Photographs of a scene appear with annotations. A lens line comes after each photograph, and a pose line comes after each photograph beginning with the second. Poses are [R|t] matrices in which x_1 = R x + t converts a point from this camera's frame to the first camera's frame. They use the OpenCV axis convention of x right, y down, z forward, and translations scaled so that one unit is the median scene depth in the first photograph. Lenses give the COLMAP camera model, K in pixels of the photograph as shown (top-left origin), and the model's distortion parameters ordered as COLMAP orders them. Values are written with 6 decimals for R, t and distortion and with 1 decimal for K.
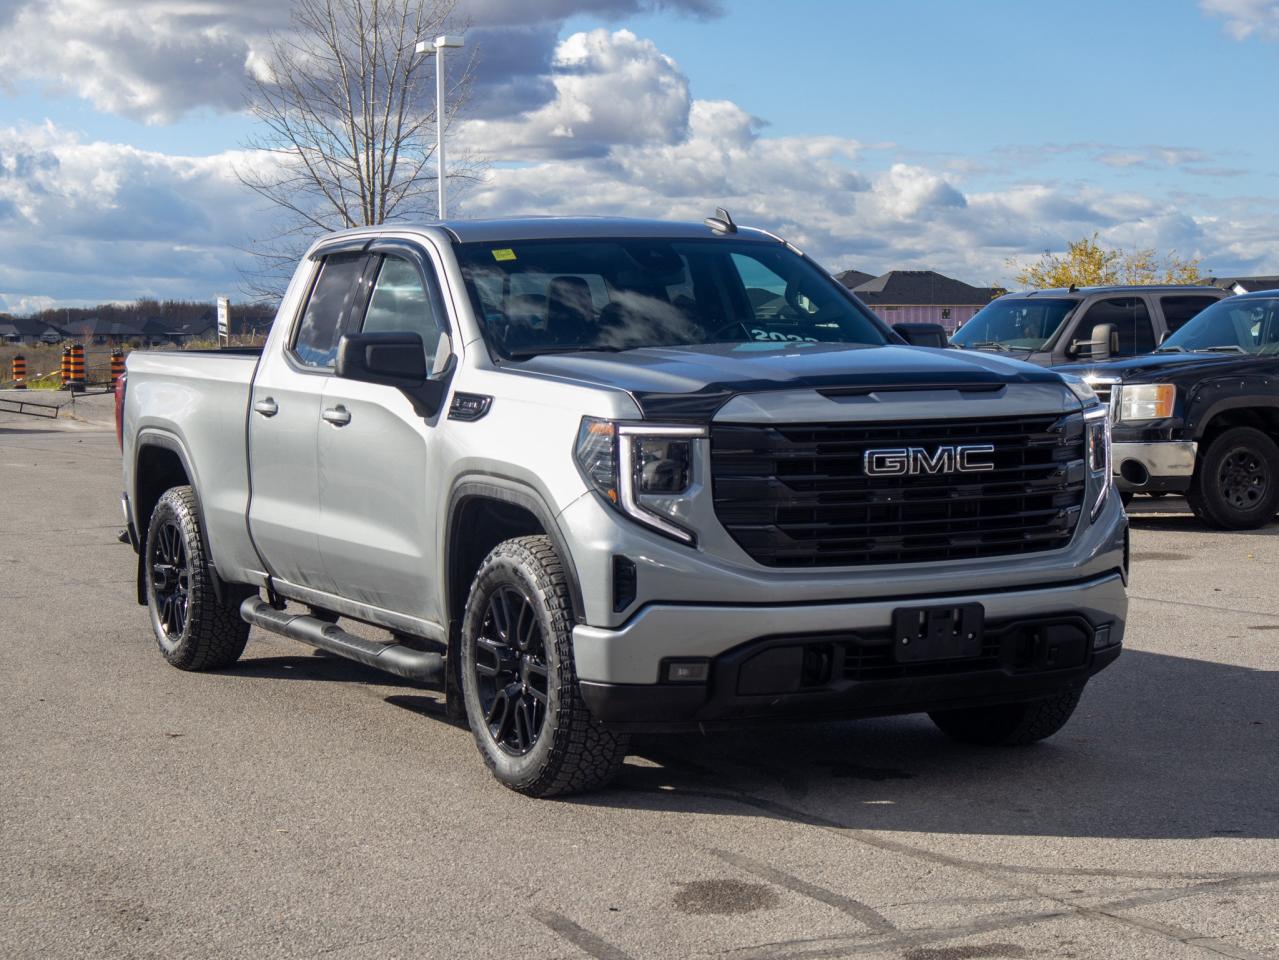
lens RADIAL K [[2386.6, 0, 645.1], [0, 2386.6, 474.4], [0, 0, 1]] dist [-0.012519, 0.000000]
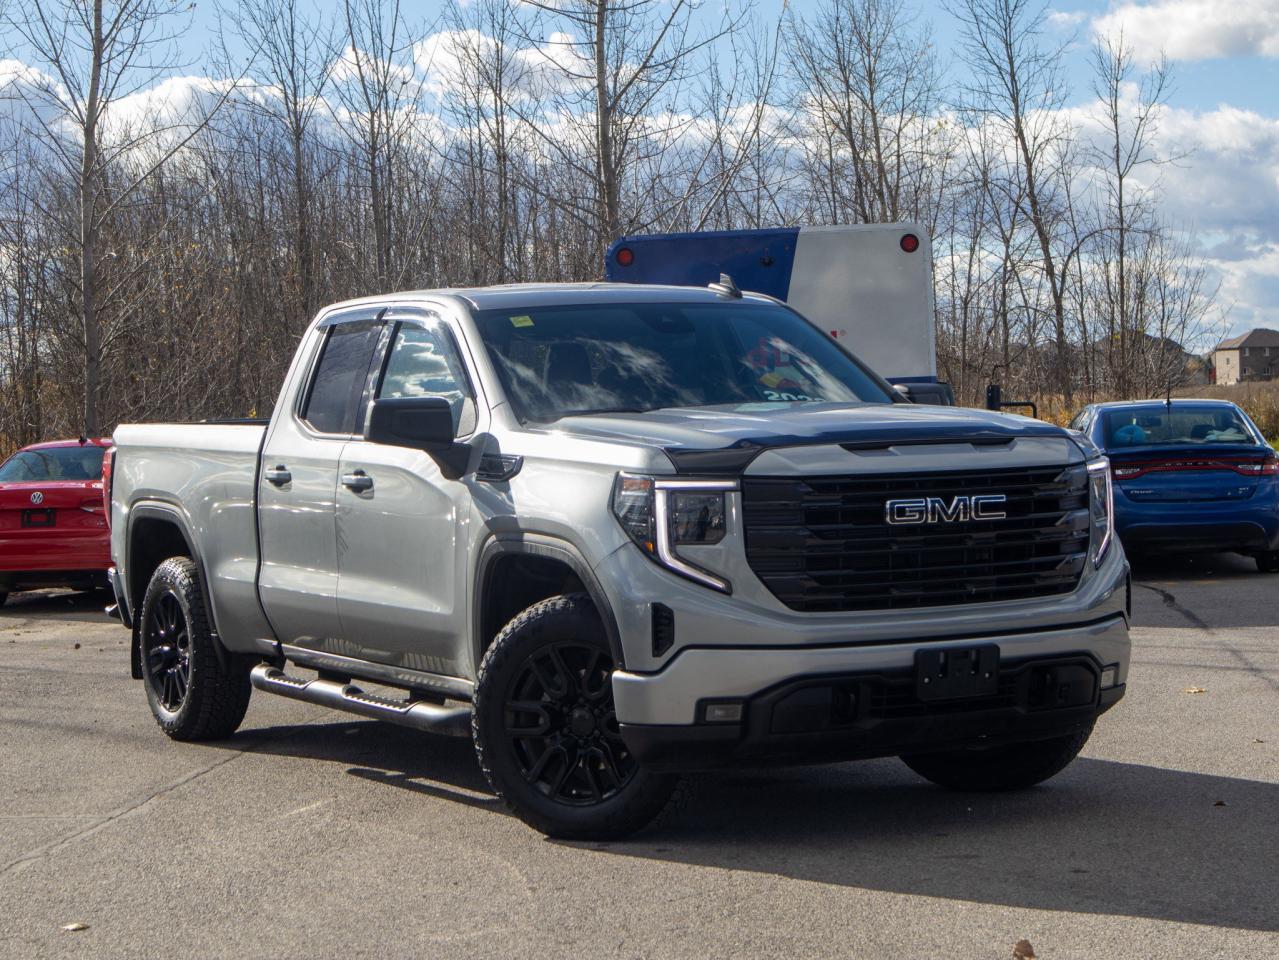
lens RADIAL K [[2597.3, 0, 636.6], [0, 2597.3, 486.0], [0, 0, 1]] dist [-0.036139, 0.000000]
pose [[0.999465, -0.013718, 0.029698, -0.051036], [0.014599, 0.999454, -0.029657, 0.015428], [-0.029275, 0.030074, 0.999119, -0.143821]]
